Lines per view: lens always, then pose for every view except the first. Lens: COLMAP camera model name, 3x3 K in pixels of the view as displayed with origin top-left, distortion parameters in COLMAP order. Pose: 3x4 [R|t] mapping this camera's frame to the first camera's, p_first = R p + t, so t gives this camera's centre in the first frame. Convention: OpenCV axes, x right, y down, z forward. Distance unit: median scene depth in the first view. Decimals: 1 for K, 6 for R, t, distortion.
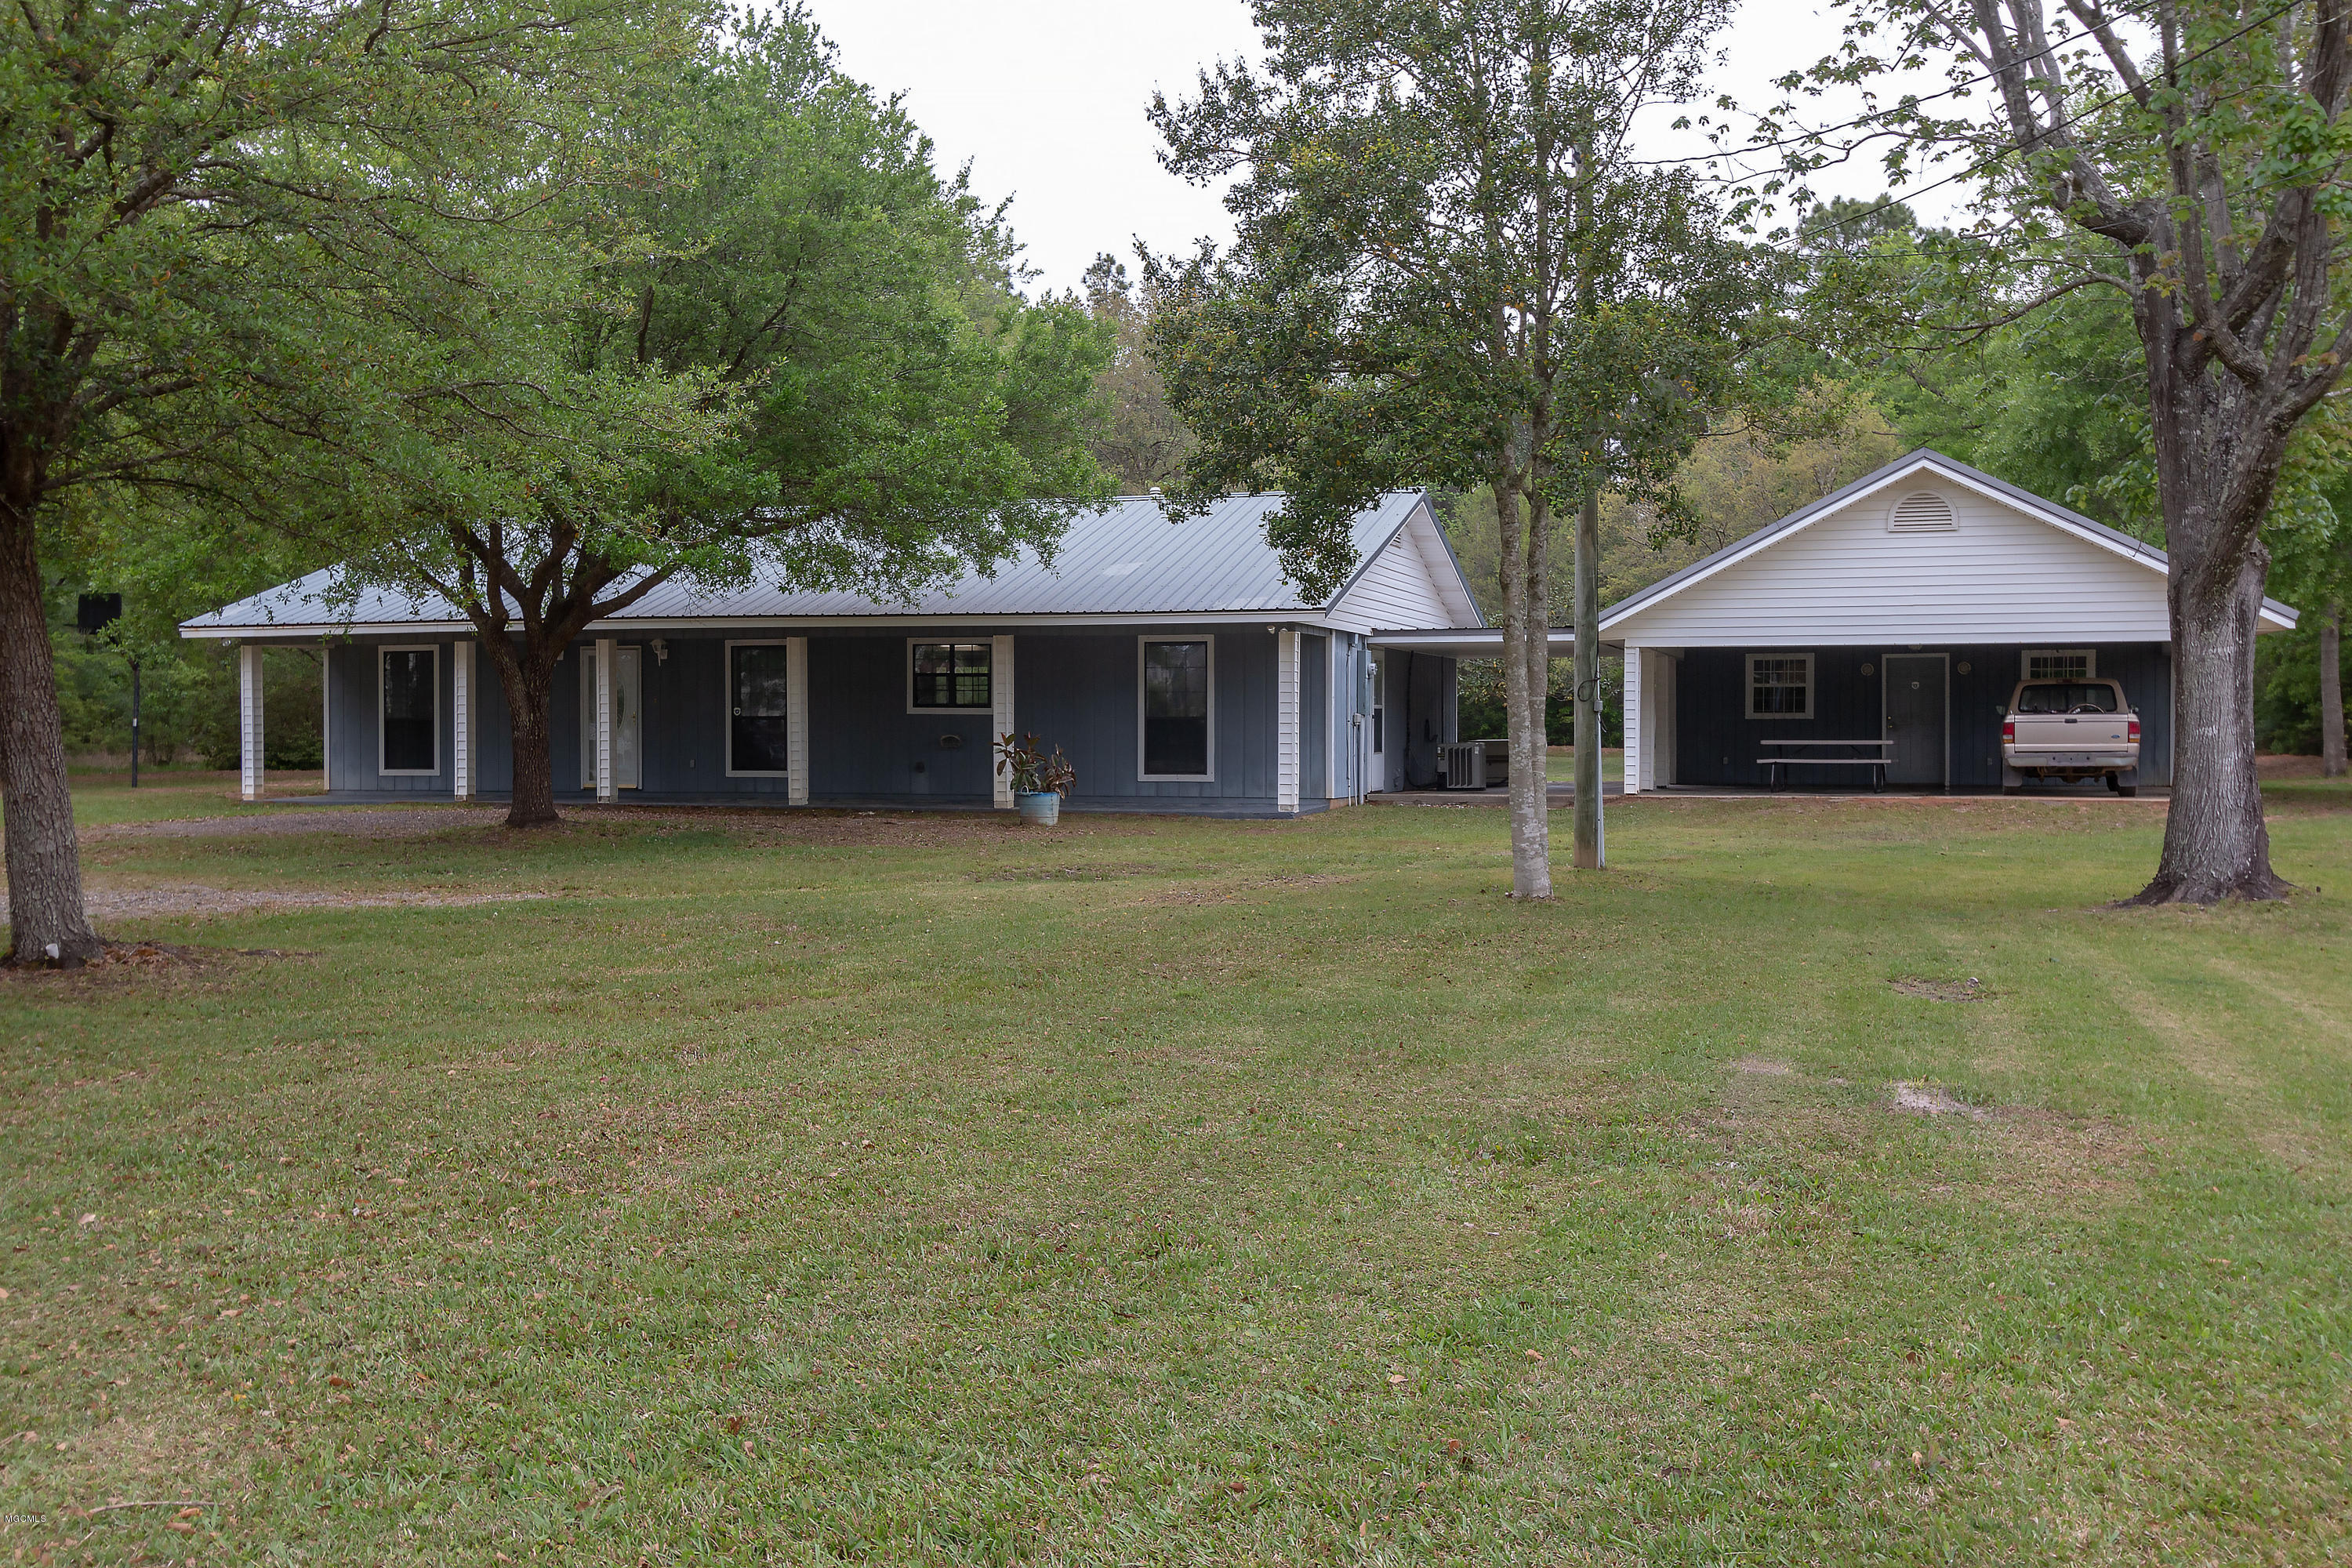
lens RADIAL K [[2237.8, 0, 1176.8], [0, 2237.8, 782.3], [0, 0, 1]] dist [0.012287, 0.000000]
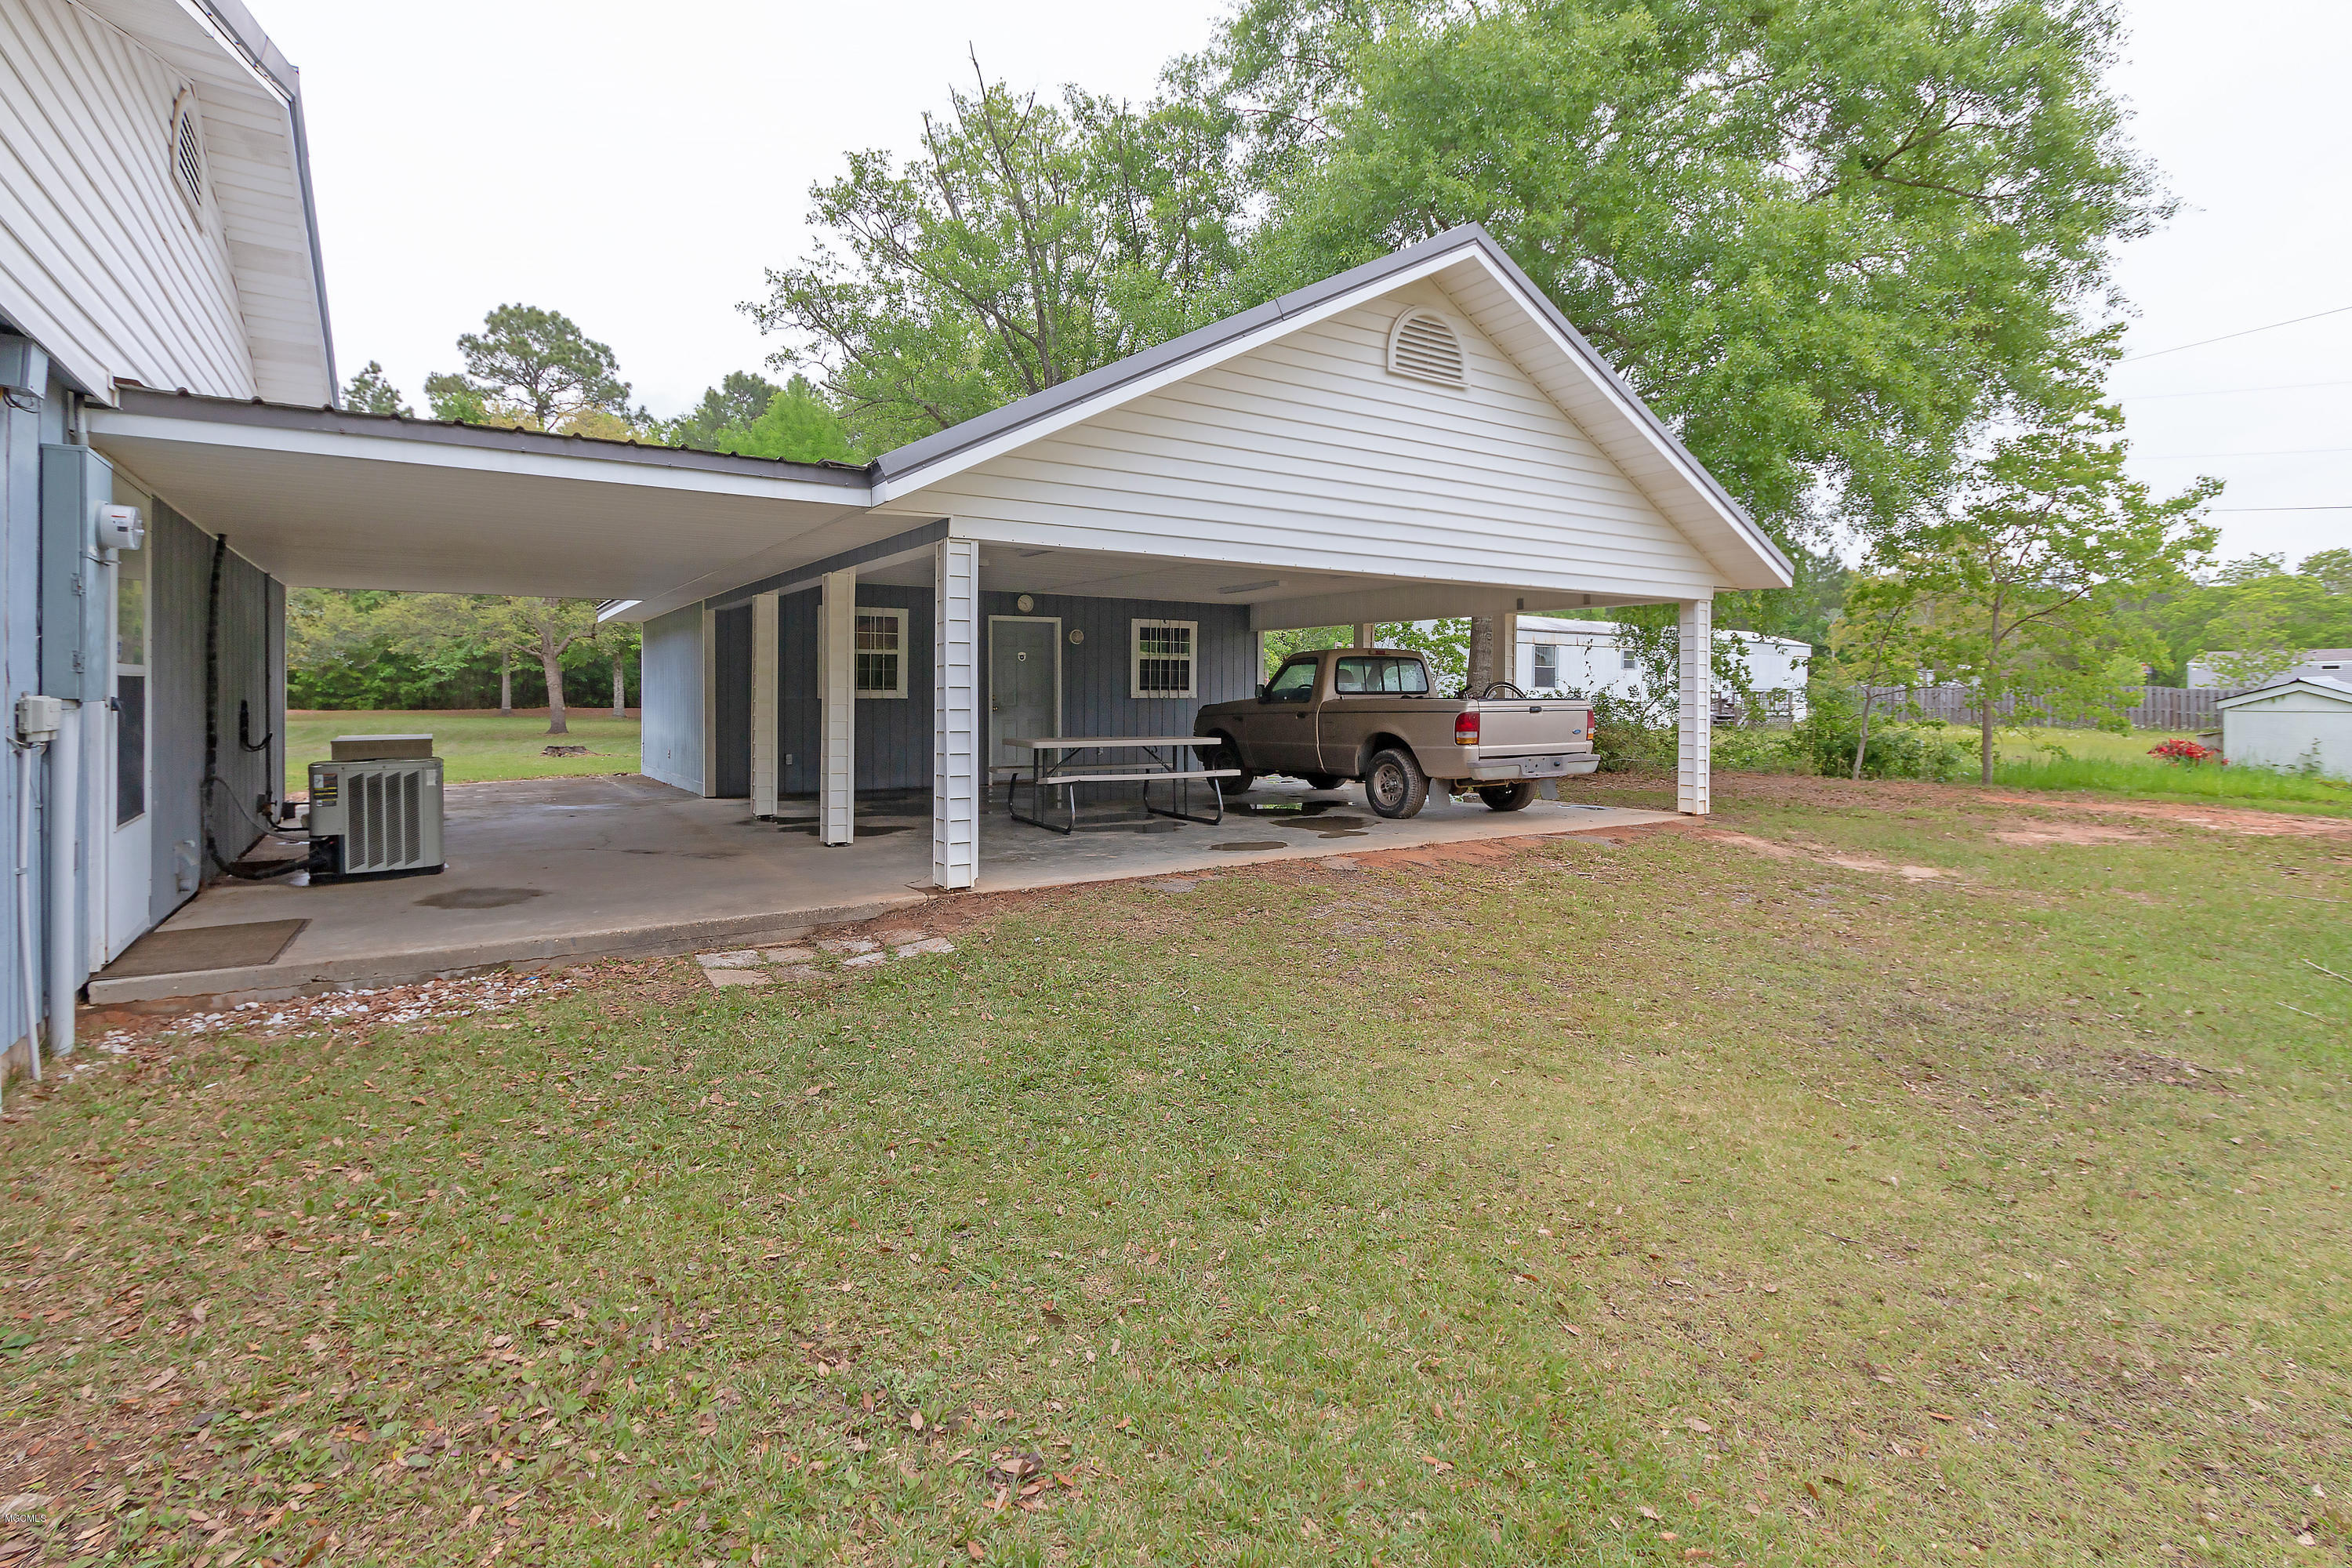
lens RADIAL K [[1087.9, 0, 1137.7], [0, 1087.9, 707.9], [0, 0, 1]] dist [0.019296, 0.001007]
pose [[0.638807, -0.008119, 0.769324, 0.061946], [0.016735, 0.999854, -0.003345, -0.026133], [-0.769185, 0.015011, 0.638850, 0.804057]]
